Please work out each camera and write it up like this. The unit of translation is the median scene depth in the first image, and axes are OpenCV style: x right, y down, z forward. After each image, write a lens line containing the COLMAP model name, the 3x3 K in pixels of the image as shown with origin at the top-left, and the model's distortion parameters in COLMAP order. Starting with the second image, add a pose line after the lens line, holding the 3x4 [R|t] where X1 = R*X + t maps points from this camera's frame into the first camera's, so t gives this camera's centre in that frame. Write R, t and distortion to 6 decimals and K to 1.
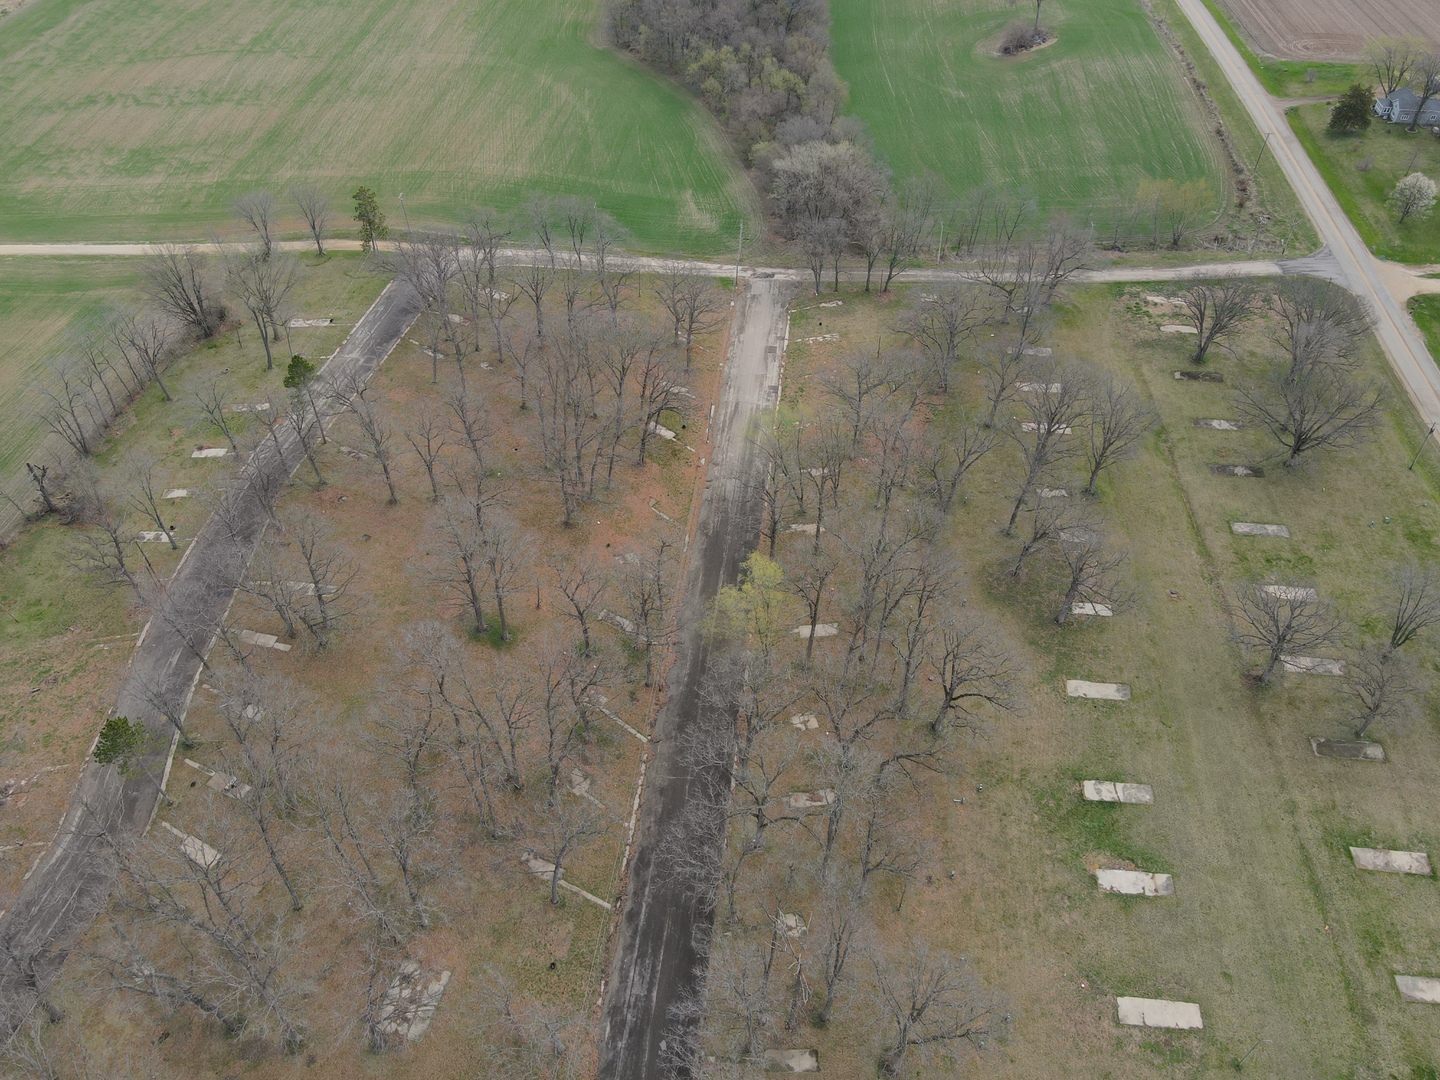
lens RADIAL K [[1045.0, 0, 713.1], [0, 1045.0, 536.4], [0, 0, 1]] dist [0.007658, 0.012704]
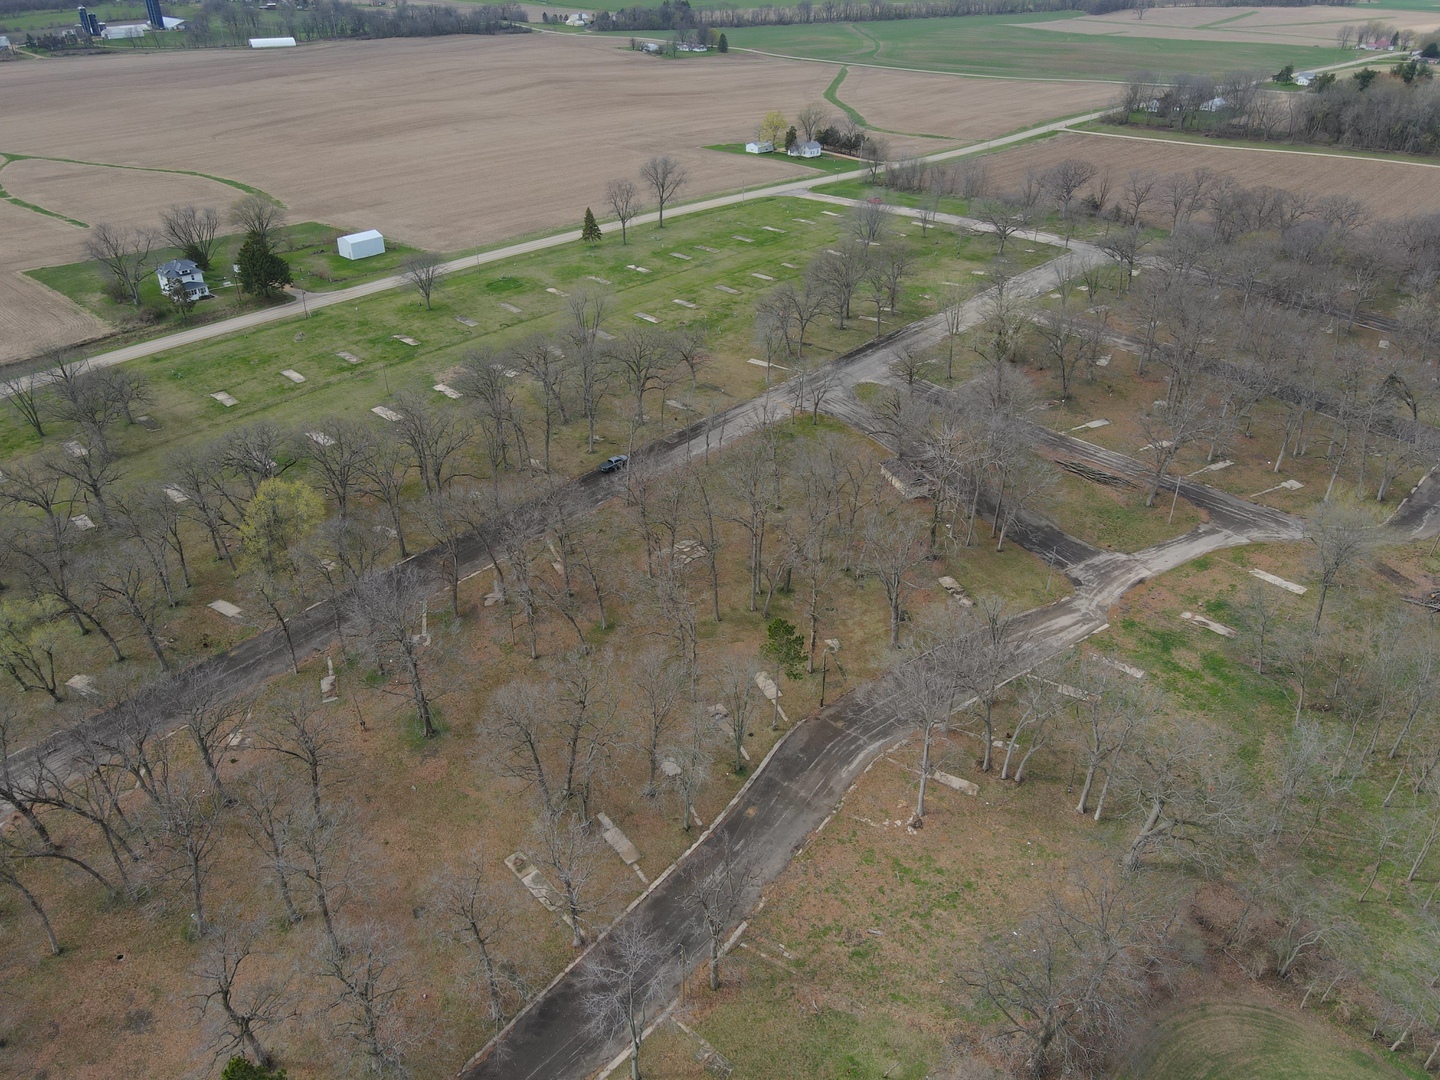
lens RADIAL K [[1045.0, 0, 714.2], [0, 1045.0, 540.8], [0, 0, 1]] dist [0.007658, 0.012704]
pose [[-0.789694, -0.312688, 0.527835, -0.572085], [0.444439, 0.301515, 0.843542, -0.417693], [-0.422916, 0.900730, -0.099134, 0.574359]]
